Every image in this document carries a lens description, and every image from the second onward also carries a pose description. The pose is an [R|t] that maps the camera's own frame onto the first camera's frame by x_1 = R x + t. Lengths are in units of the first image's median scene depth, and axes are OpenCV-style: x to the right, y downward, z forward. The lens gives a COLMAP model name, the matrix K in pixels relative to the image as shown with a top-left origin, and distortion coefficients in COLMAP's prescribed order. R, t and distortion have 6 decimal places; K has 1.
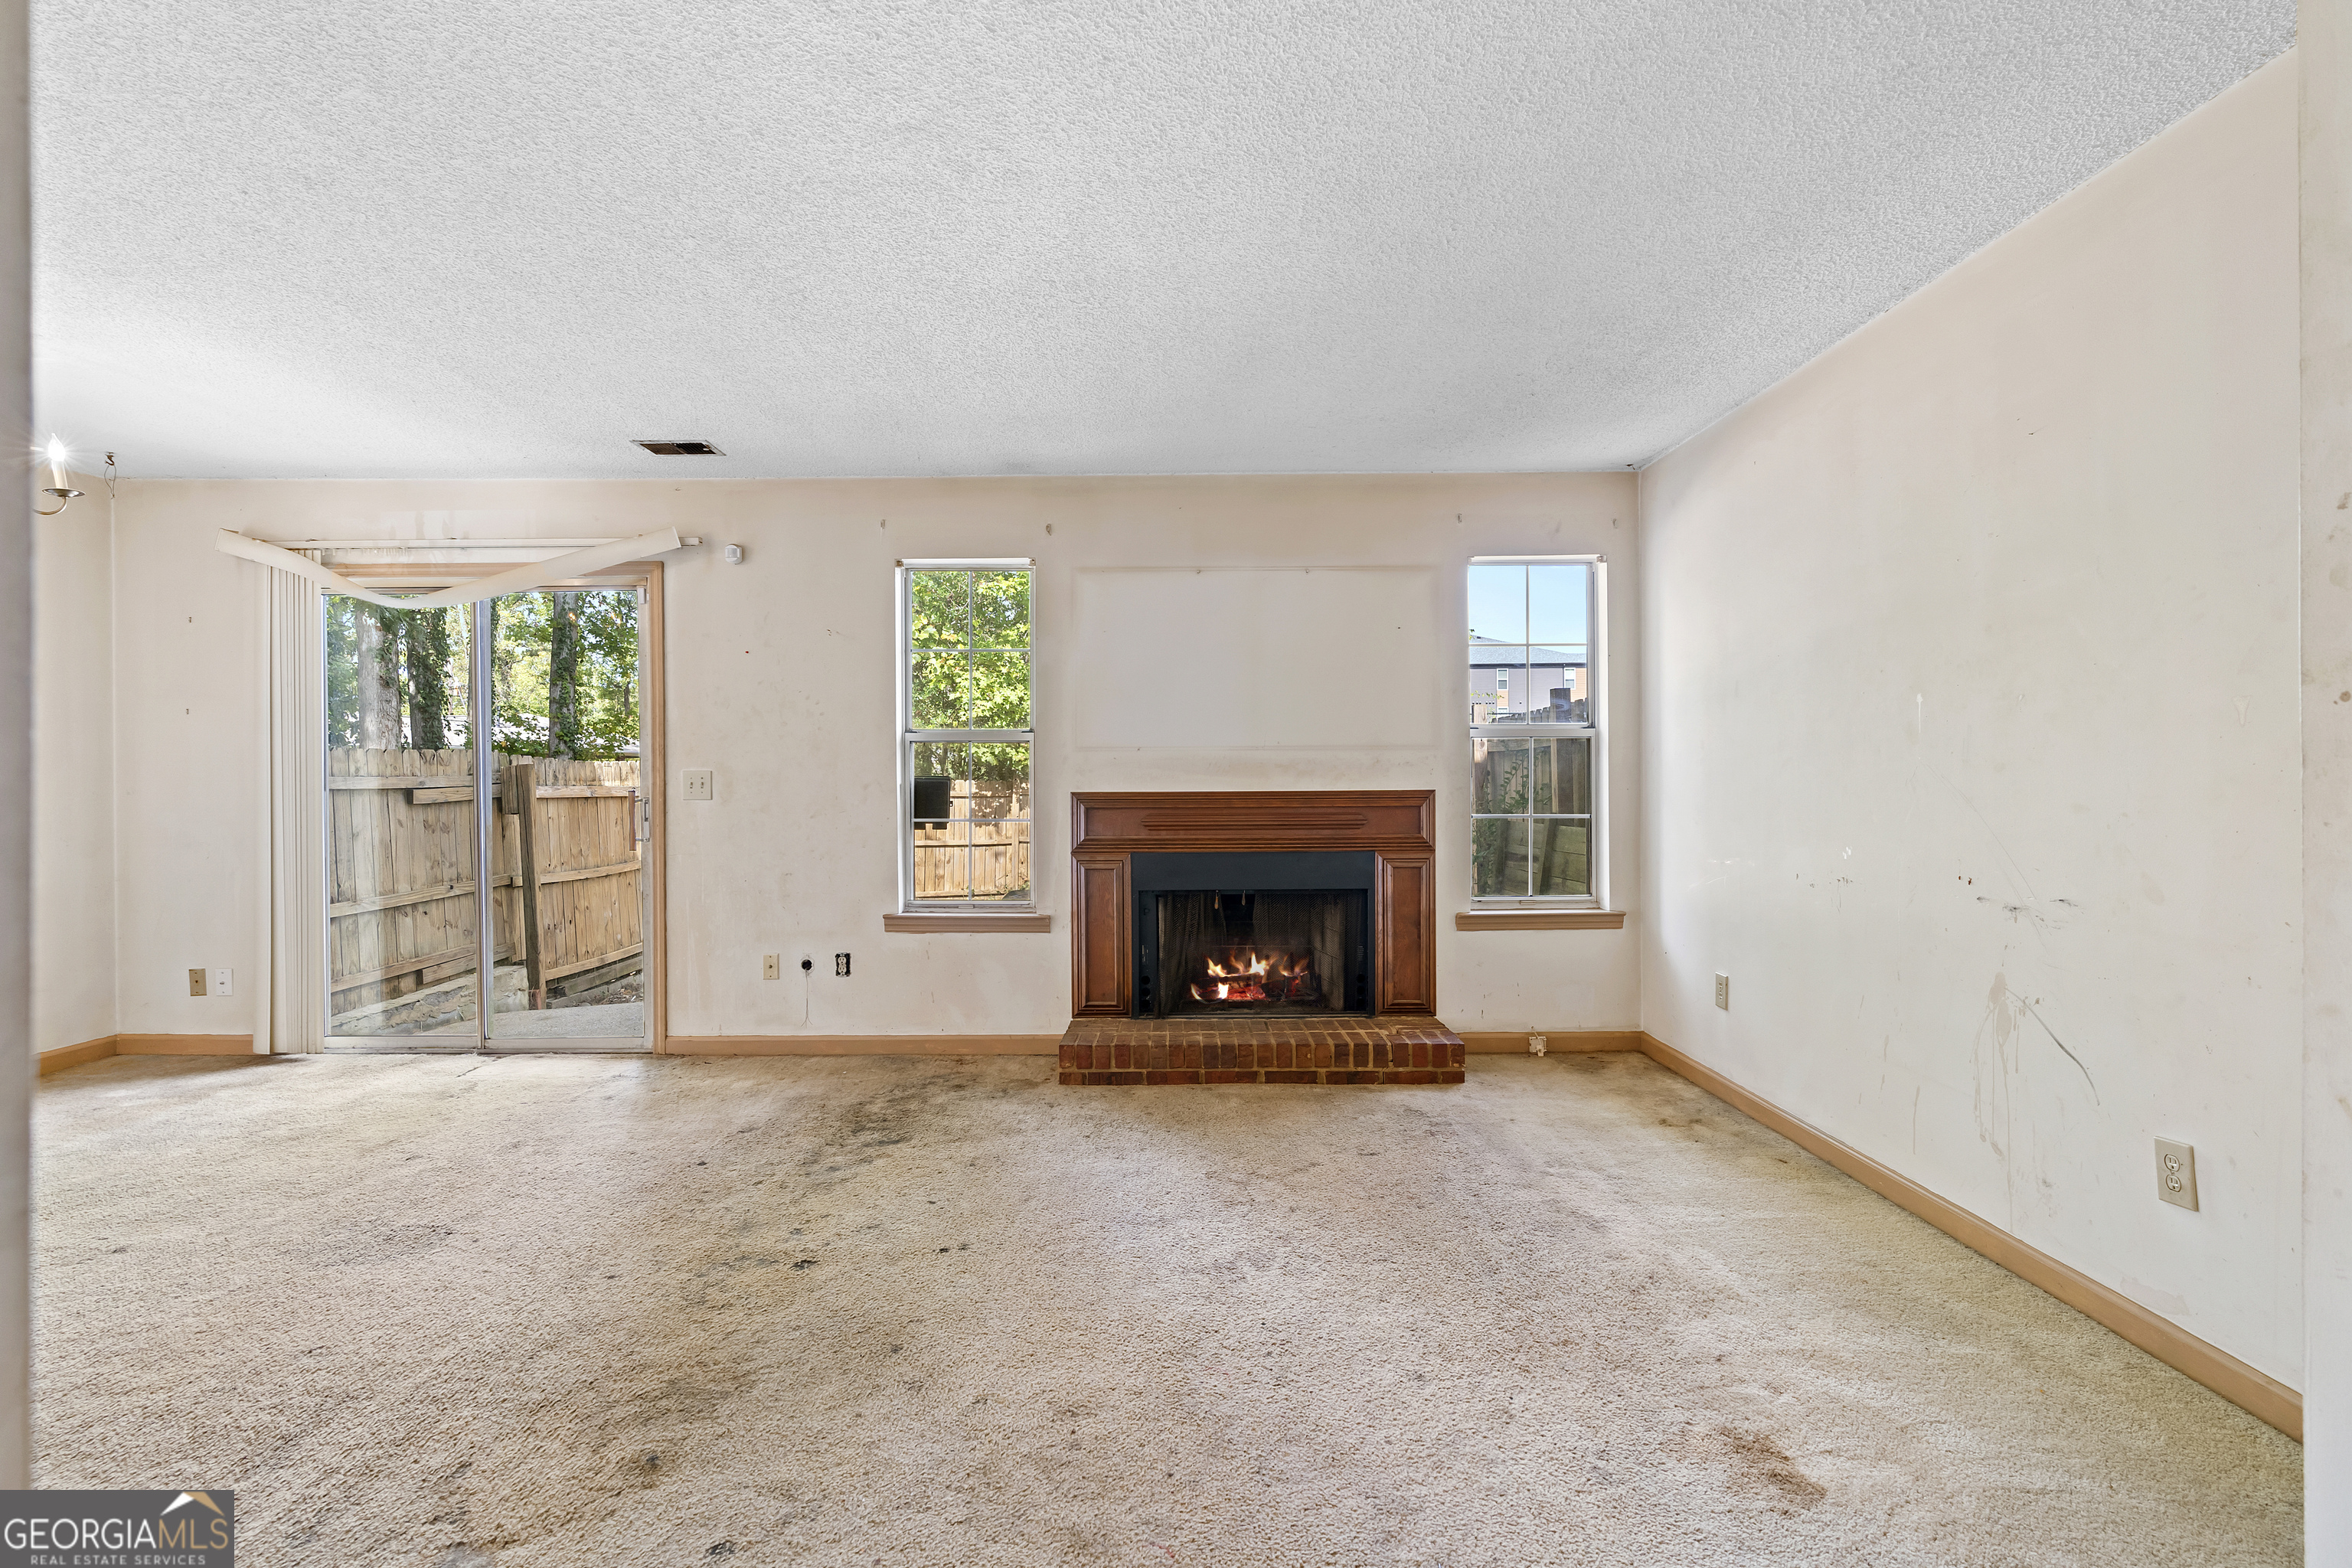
lens RADIAL K [[1065.5, 0, 1170.9], [0, 1065.5, 778.5], [0, 0, 1]] dist [-0.011784, 0.004809]
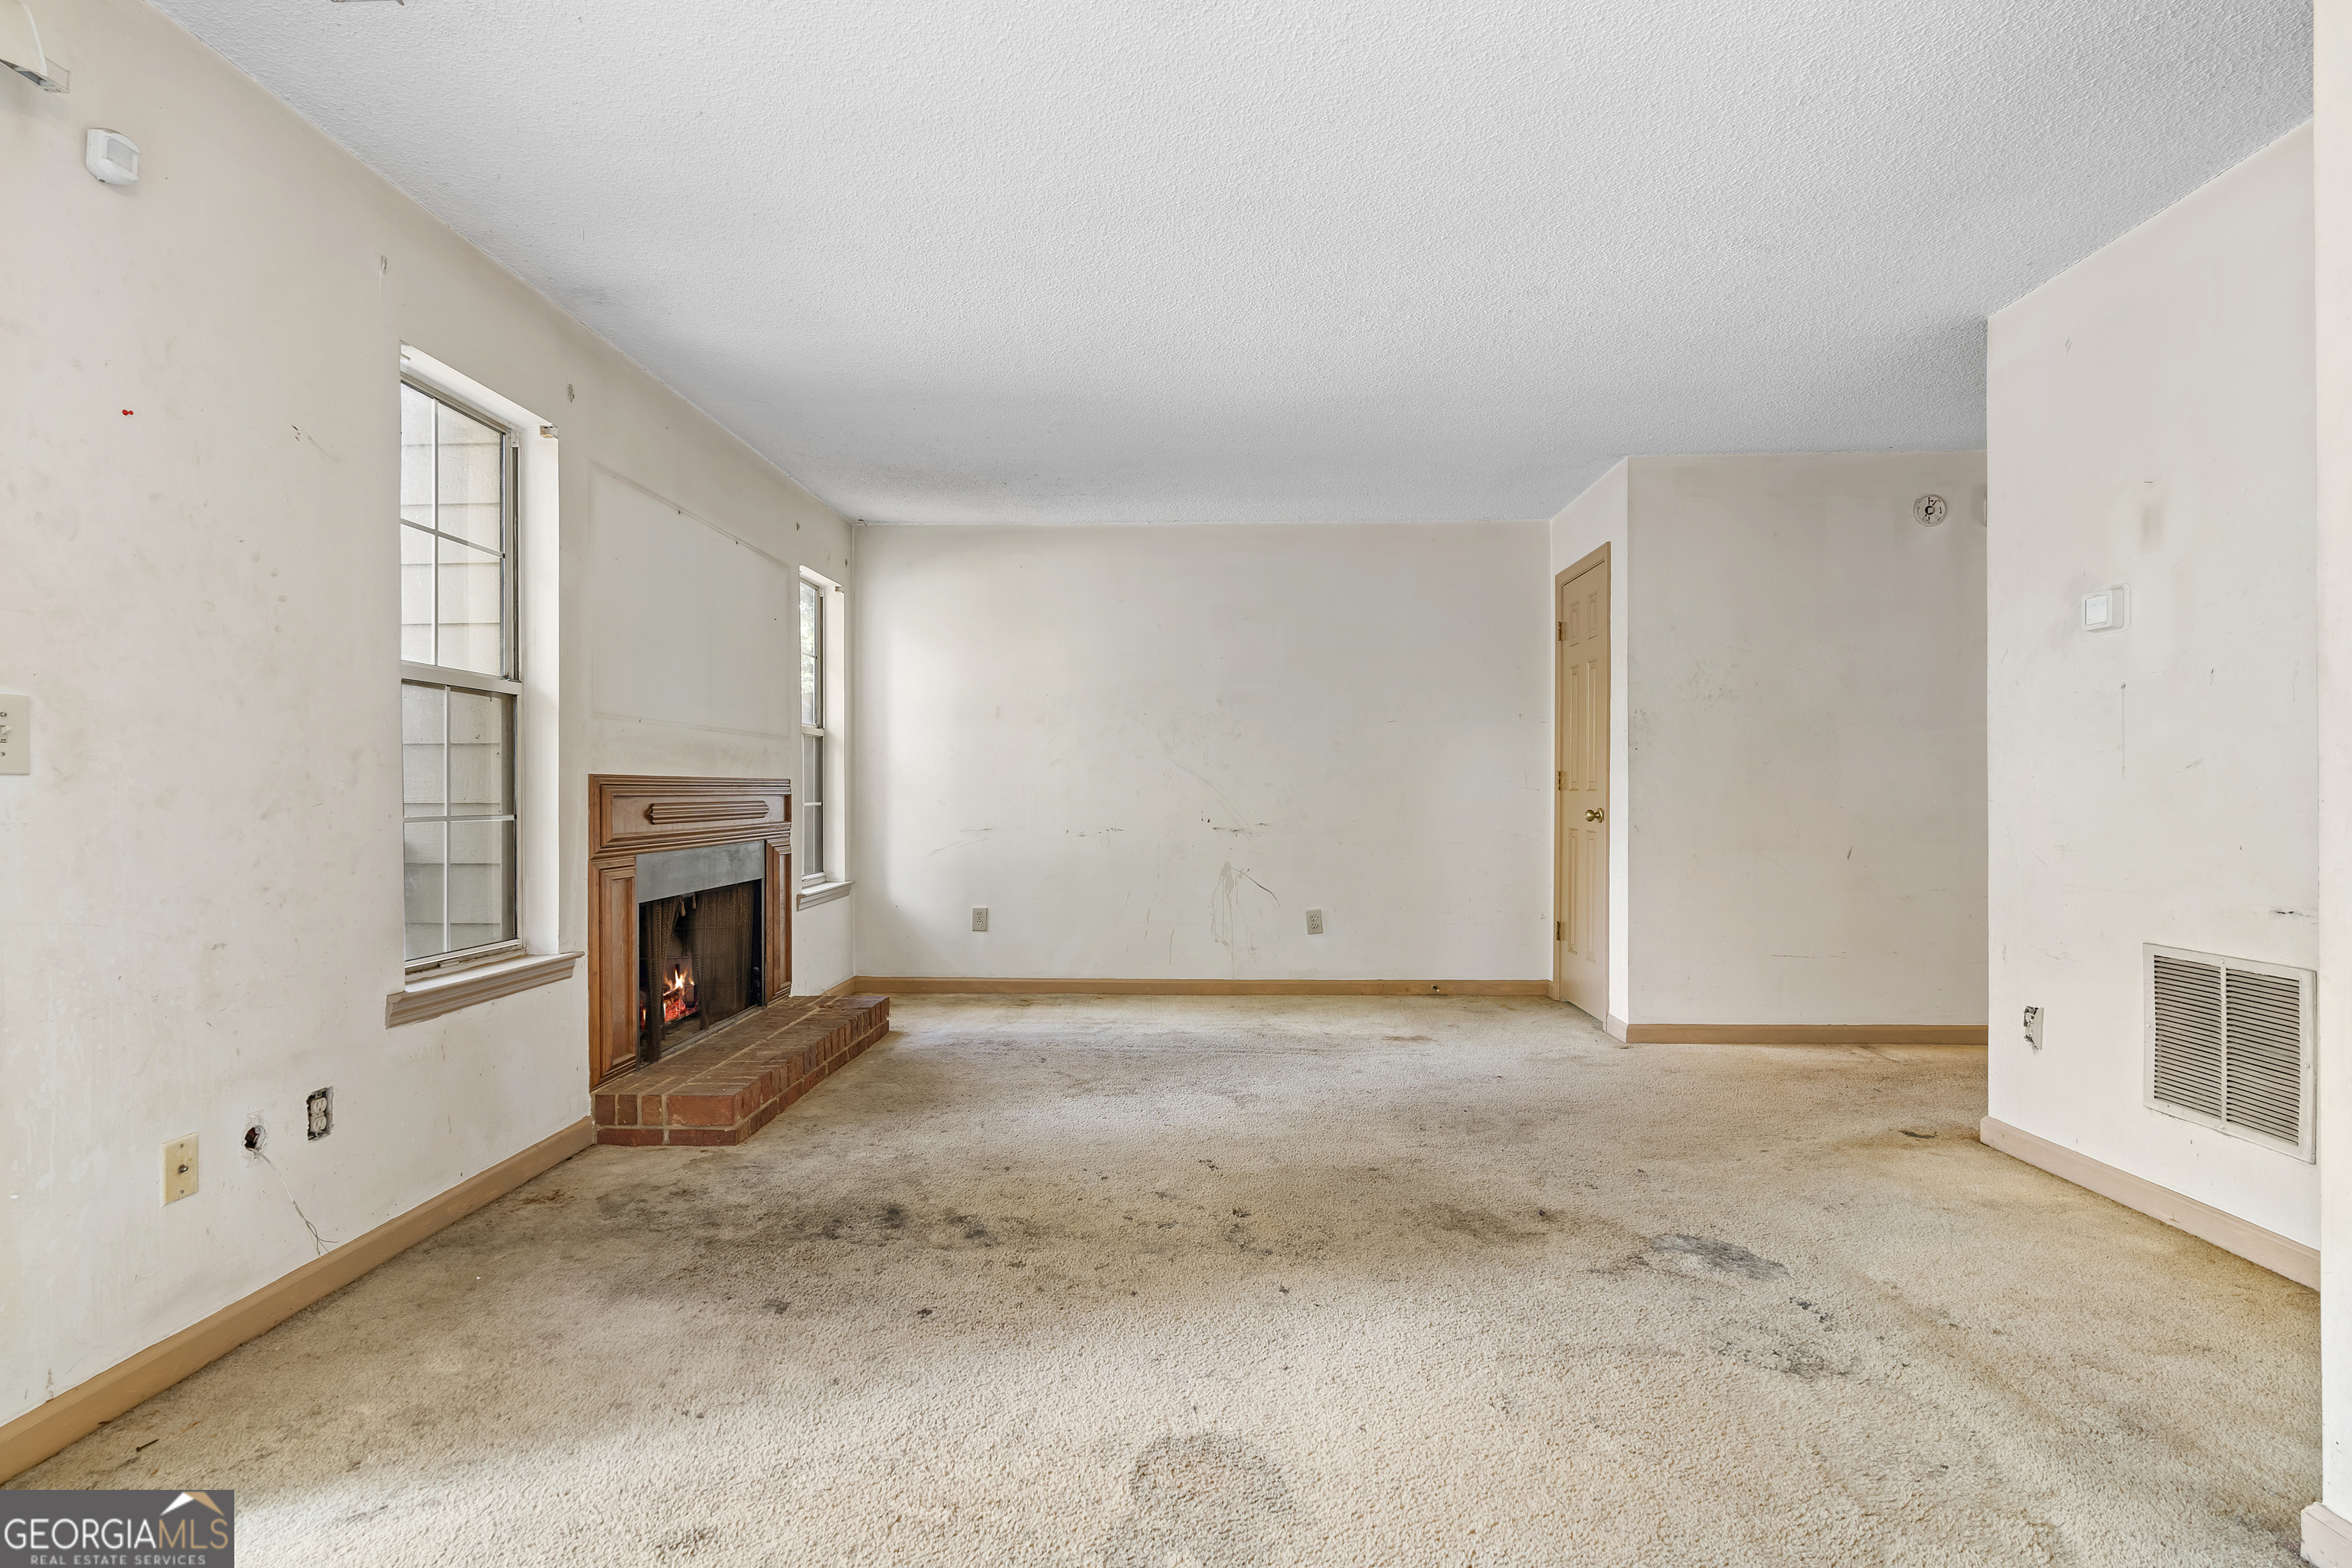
lens RADIAL K [[1065.5, 0, 1180.6], [0, 1065.5, 789.8], [0, 0, 1]] dist [-0.011784, 0.004809]
pose [[0.022748, 0.006413, 0.999721, -0.795679], [0.002458, 0.999976, -0.006471, 0.028774], [-0.999738, 0.002604, 0.022732, 0.592684]]
